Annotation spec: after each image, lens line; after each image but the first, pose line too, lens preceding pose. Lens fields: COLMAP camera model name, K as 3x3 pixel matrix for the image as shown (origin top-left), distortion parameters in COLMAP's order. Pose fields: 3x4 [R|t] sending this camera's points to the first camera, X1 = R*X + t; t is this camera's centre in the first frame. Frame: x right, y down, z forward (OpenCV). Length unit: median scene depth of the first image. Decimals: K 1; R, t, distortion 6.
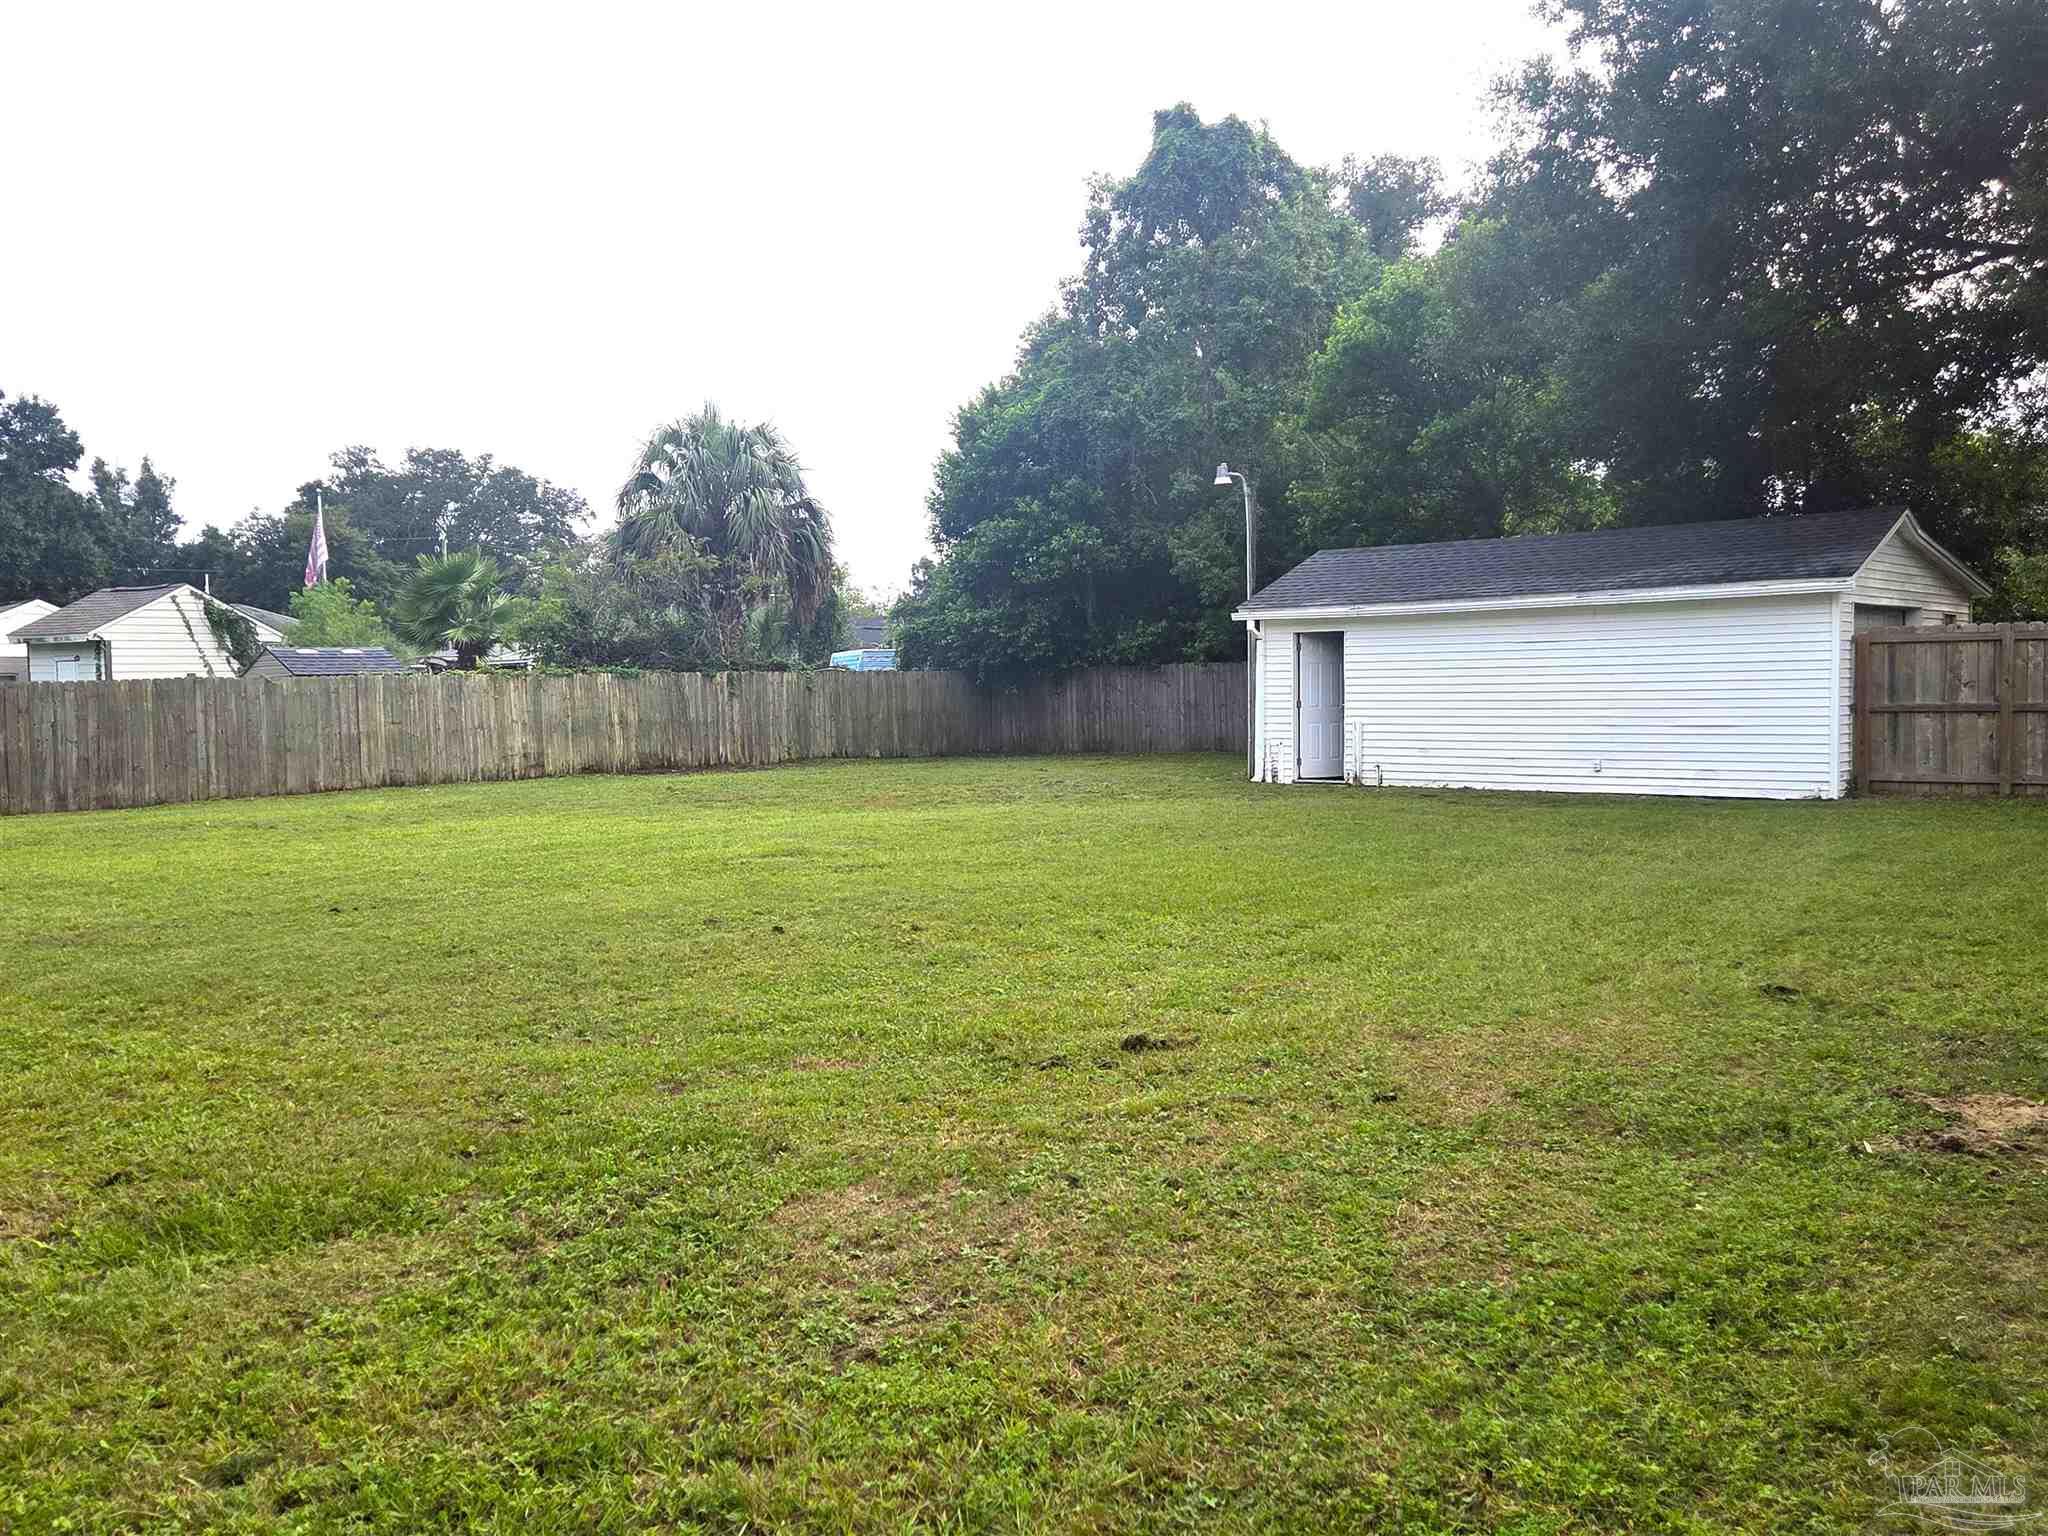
lens RADIAL K [[1767.2, 0, 1028.8], [0, 1767.2, 757.4], [0, 0, 1]] dist [0.085512, -0.074503]
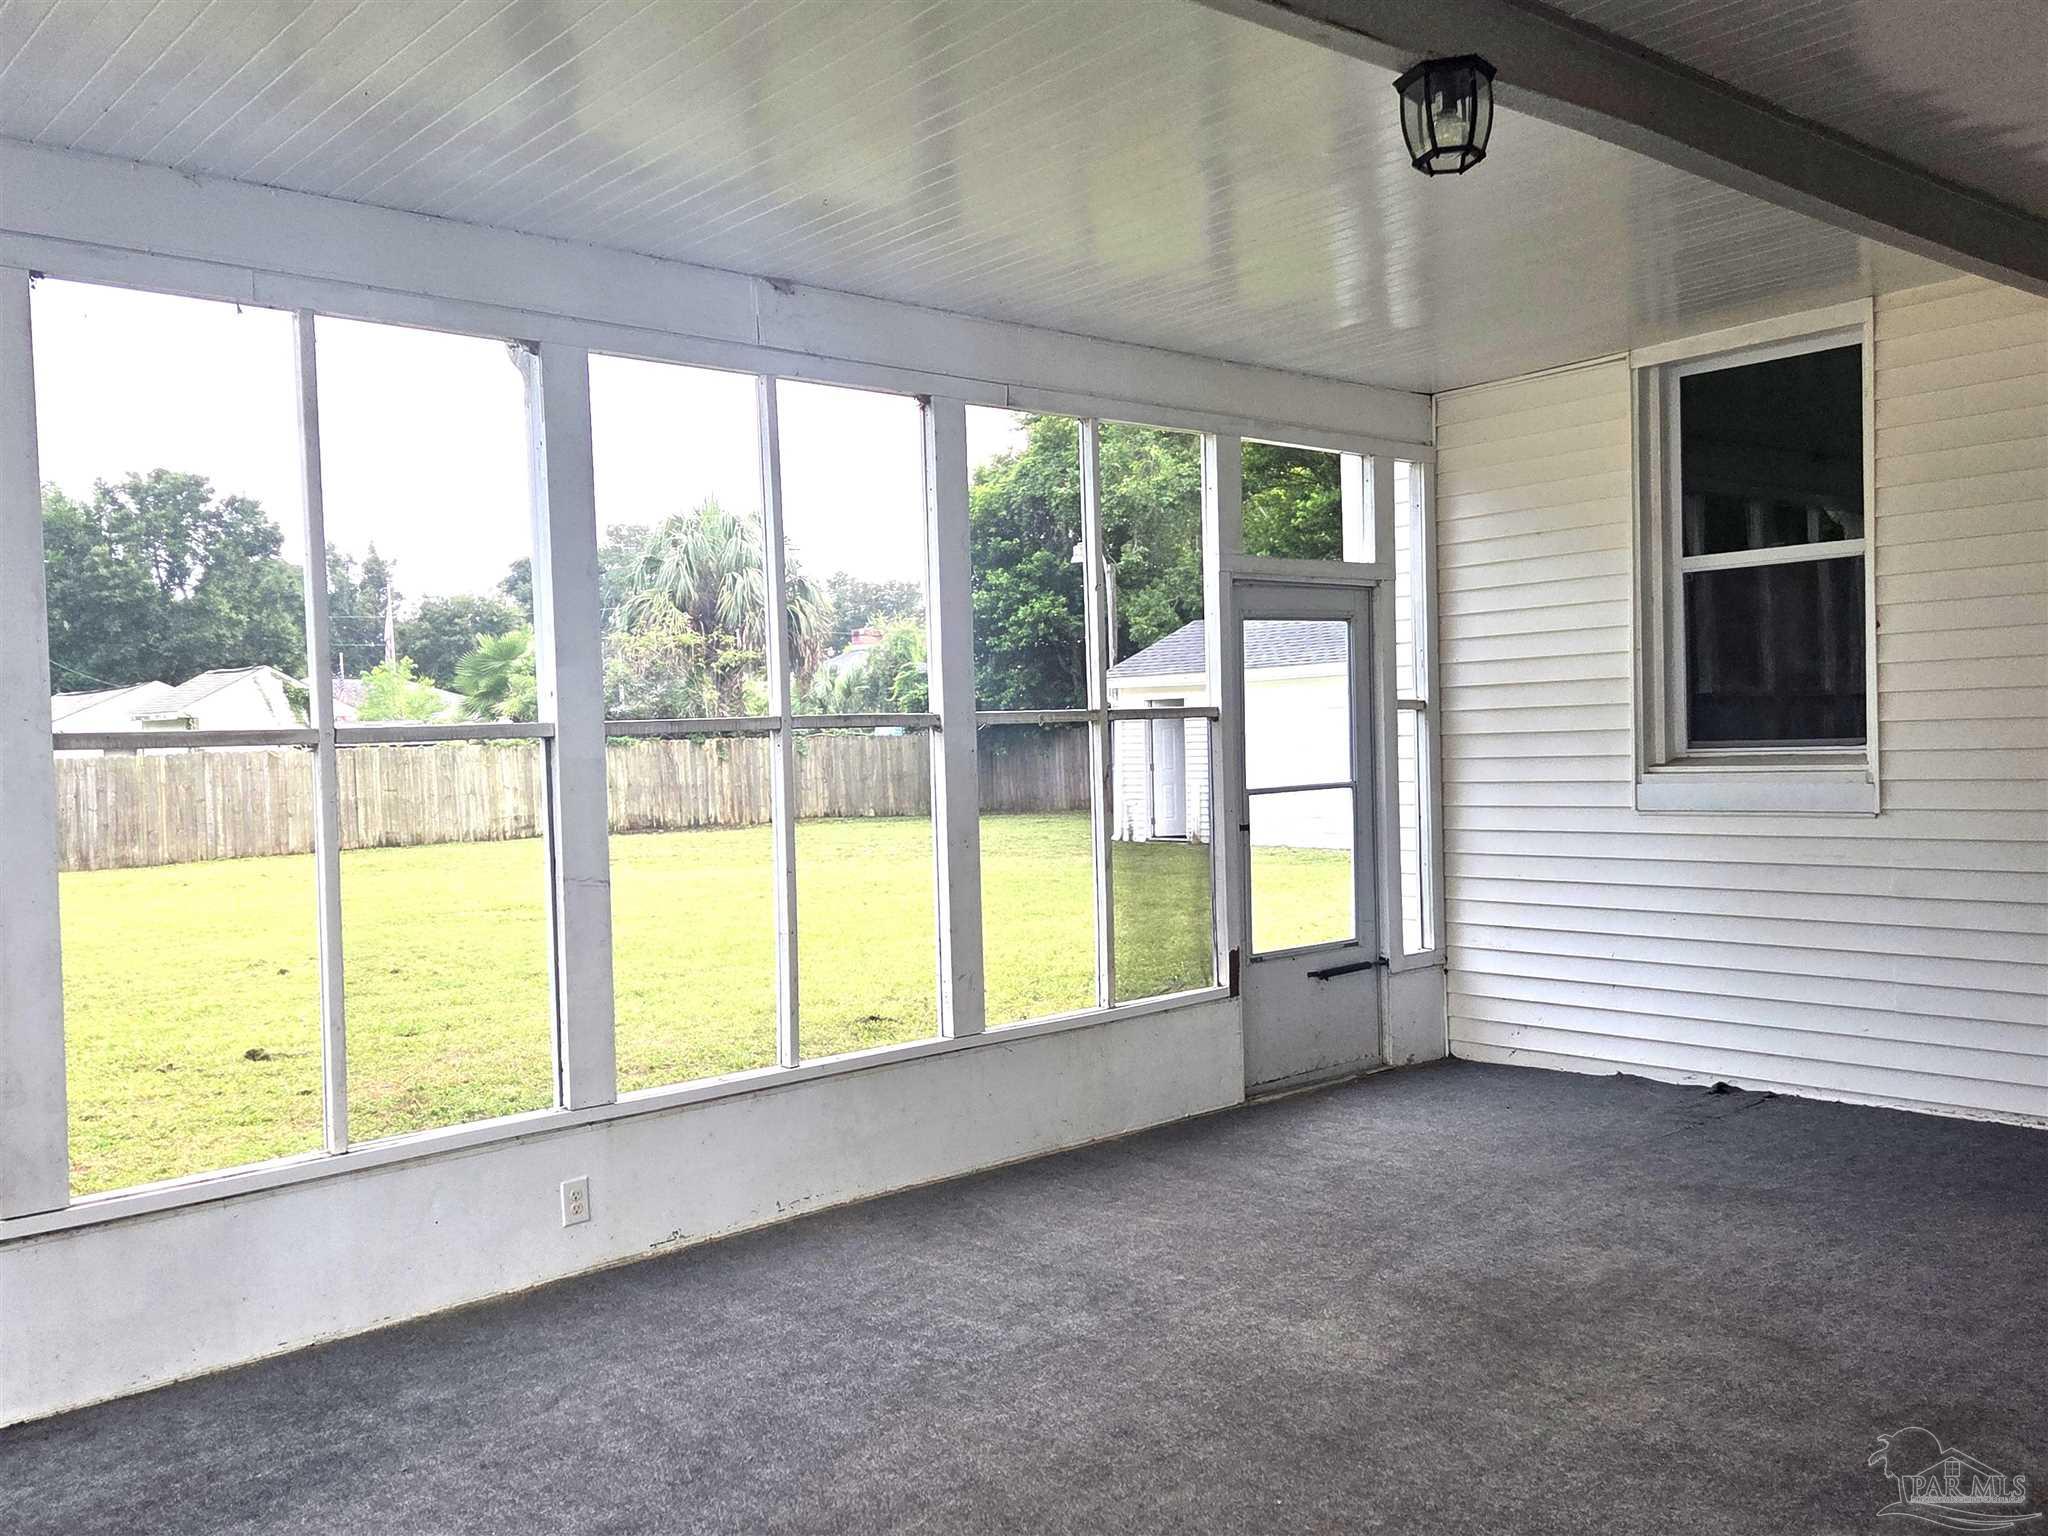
lens RADIAL K [[1767.2, 0, 1014.2], [0, 1767.2, 790.8], [0, 0, 1]] dist [0.085512, -0.074503]
pose [[0.990147, -0.007960, -0.139805, 0.164140], [0.006484, 0.999918, -0.011009, -0.003523], [0.139882, 0.009994, 0.990118, -0.048037]]
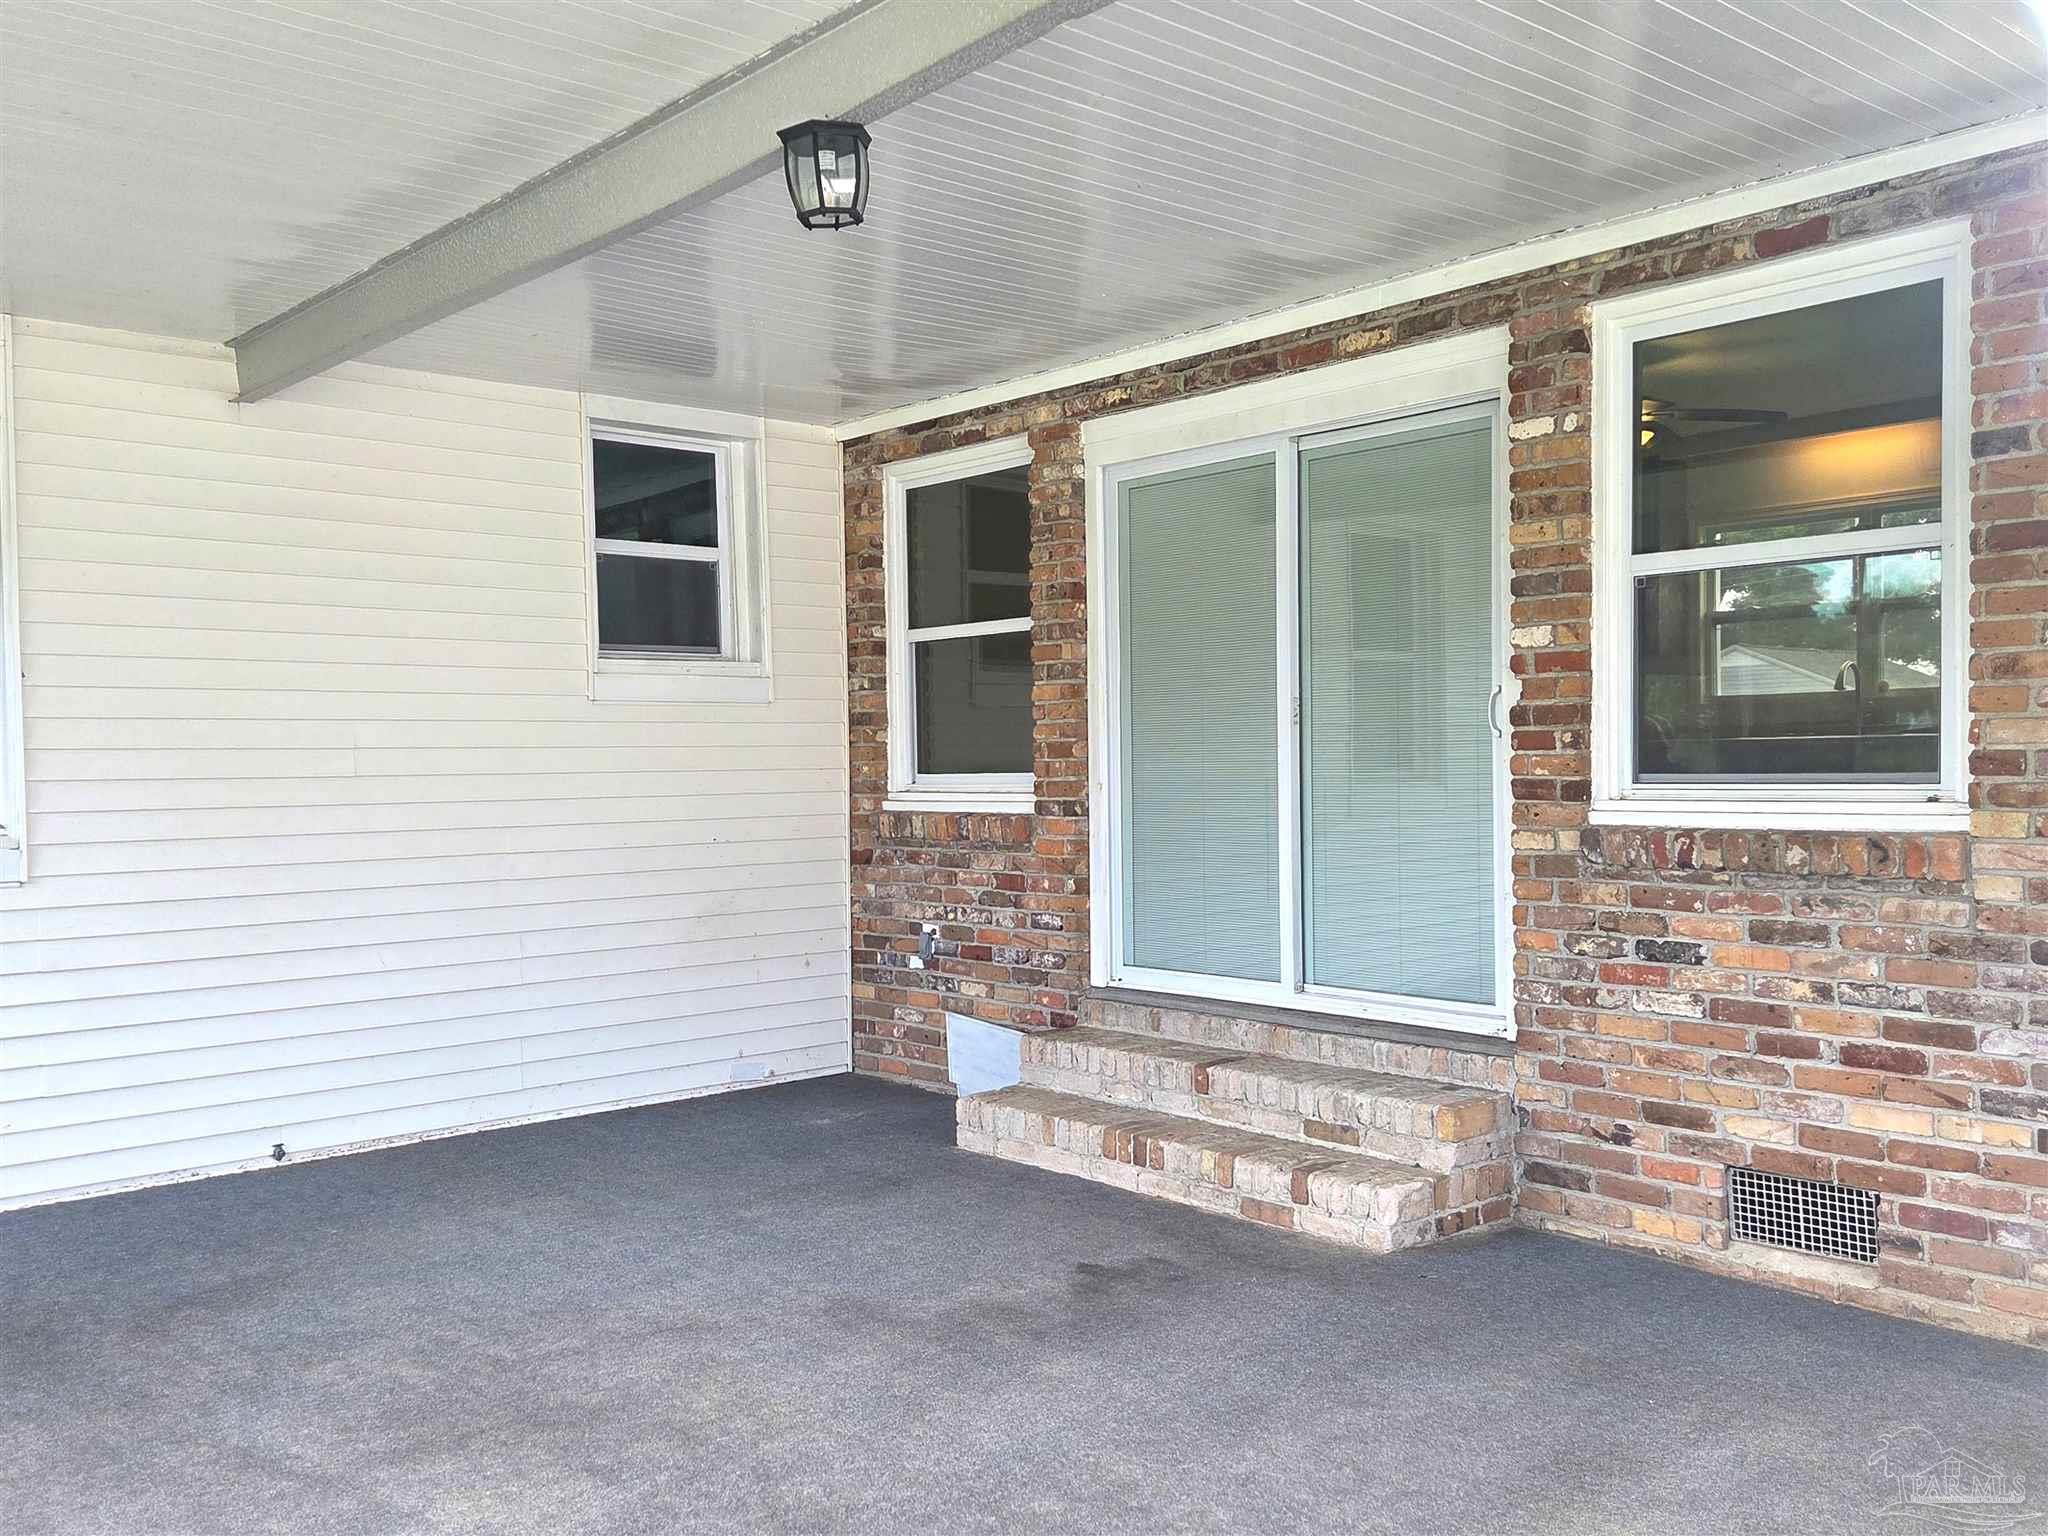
lens RADIAL K [[1767.2, 0, 1018.6], [0, 1767.2, 761.9], [0, 0, 1]] dist [0.085512, -0.074503]
pose [[0.140307, 0.010992, 0.990047, -0.424447], [0.055782, 0.998262, -0.018988, -0.016725], [-0.988535, 0.057891, 0.139450, 0.452997]]
